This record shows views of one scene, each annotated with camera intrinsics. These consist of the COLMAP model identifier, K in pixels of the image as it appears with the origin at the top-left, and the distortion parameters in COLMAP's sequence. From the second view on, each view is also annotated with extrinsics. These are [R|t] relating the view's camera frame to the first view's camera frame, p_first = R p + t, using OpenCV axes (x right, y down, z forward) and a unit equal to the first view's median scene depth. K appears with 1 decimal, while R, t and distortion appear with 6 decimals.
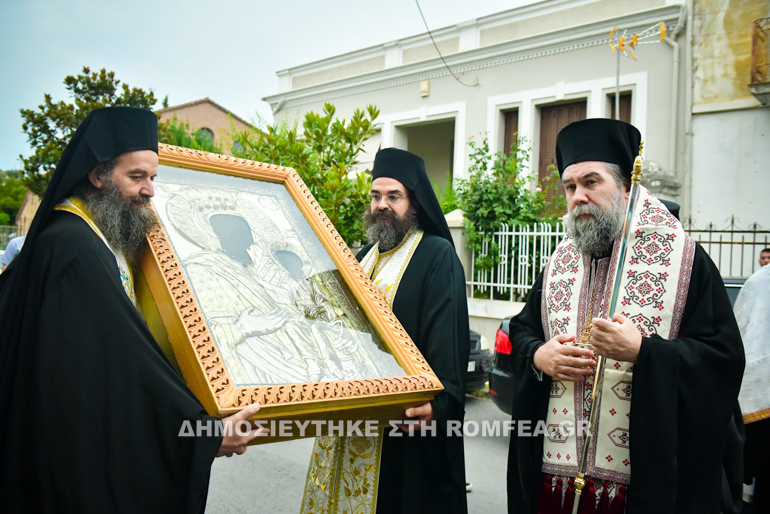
lens RADIAL K [[691.2, 0, 381.0], [0, 691.2, 254.9], [0, 0, 1]] dist [-0.013769, -0.005146]
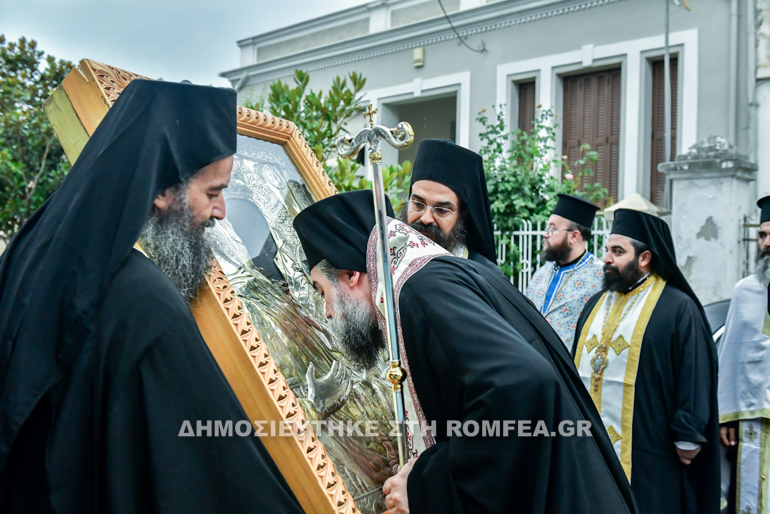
lens RADIAL K [[783.7, 0, 385.0], [0, 783.7, 257.0], [0, 0, 1]] dist [-0.002526, -0.007129]
pose [[0.999563, -0.015542, 0.025152, -0.005203], [0.015630, 0.999872, -0.003273, -0.002881], [-0.025098, 0.003664, 0.999678, 0.105860]]
